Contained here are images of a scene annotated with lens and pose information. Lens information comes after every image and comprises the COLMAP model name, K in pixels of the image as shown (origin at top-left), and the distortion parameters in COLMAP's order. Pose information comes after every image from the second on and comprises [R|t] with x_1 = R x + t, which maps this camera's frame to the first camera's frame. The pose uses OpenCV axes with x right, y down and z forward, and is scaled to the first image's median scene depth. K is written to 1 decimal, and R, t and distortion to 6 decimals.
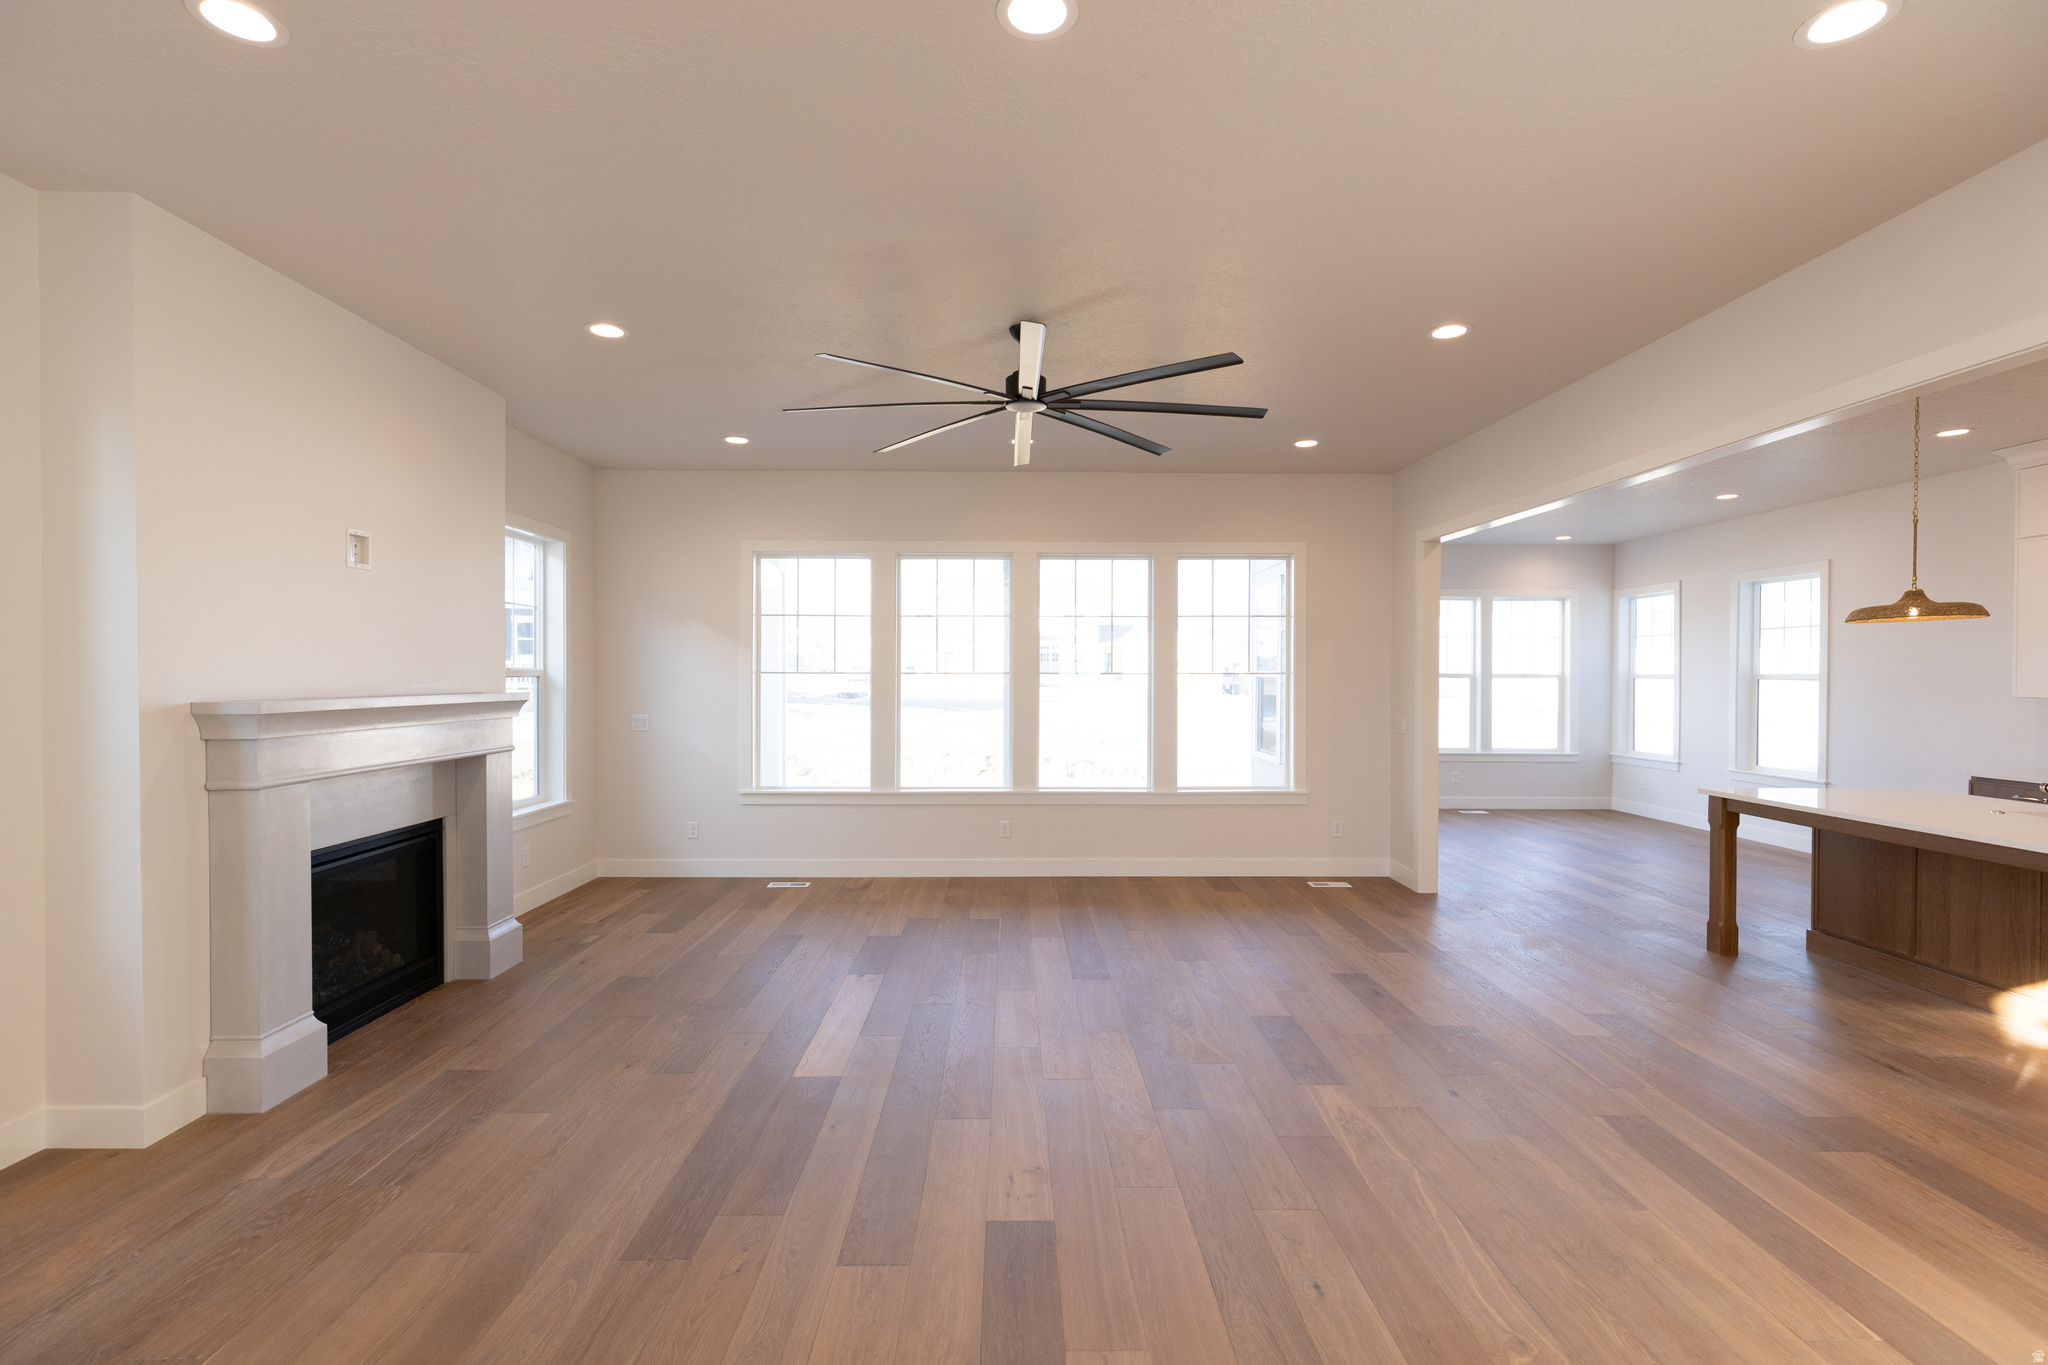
lens RADIAL K [[930.1, 0, 1026.7], [0, 930.1, 675.6], [0, 0, 1]] dist [0.007553, -0.000897]
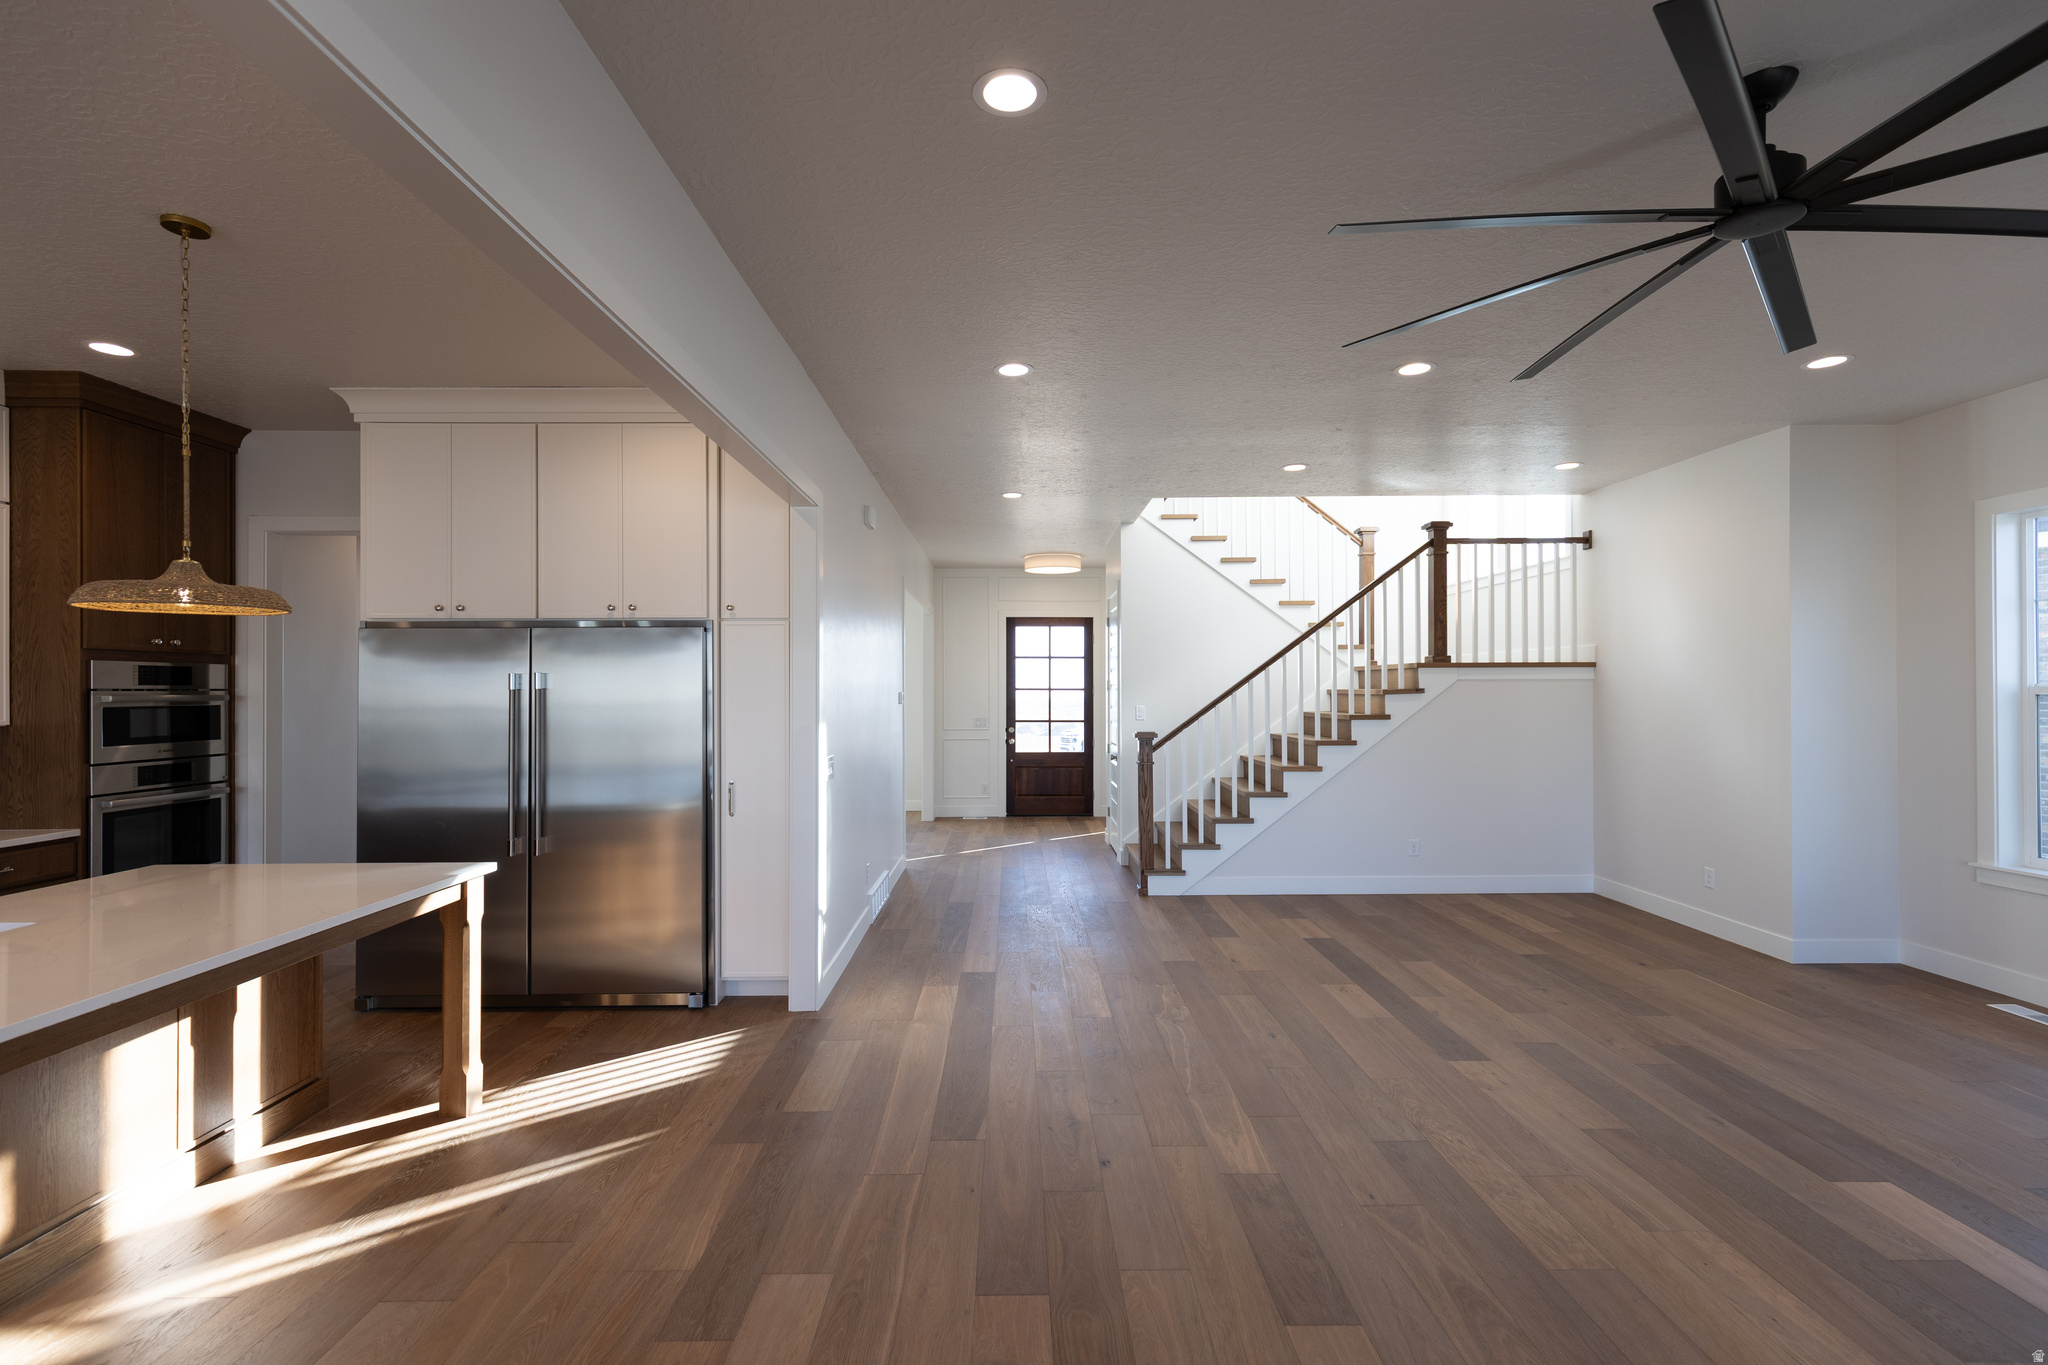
lens RADIAL K [[930.1, 0, 1005.7], [0, 930.1, 680.7], [0, 0, 1]] dist [0.007553, -0.000897]
pose [[-0.999767, -0.002546, 0.021429, 0.330426], [-0.002644, 0.999986, -0.004564, -0.008744], [-0.021417, -0.004620, -0.999760, 1.174943]]
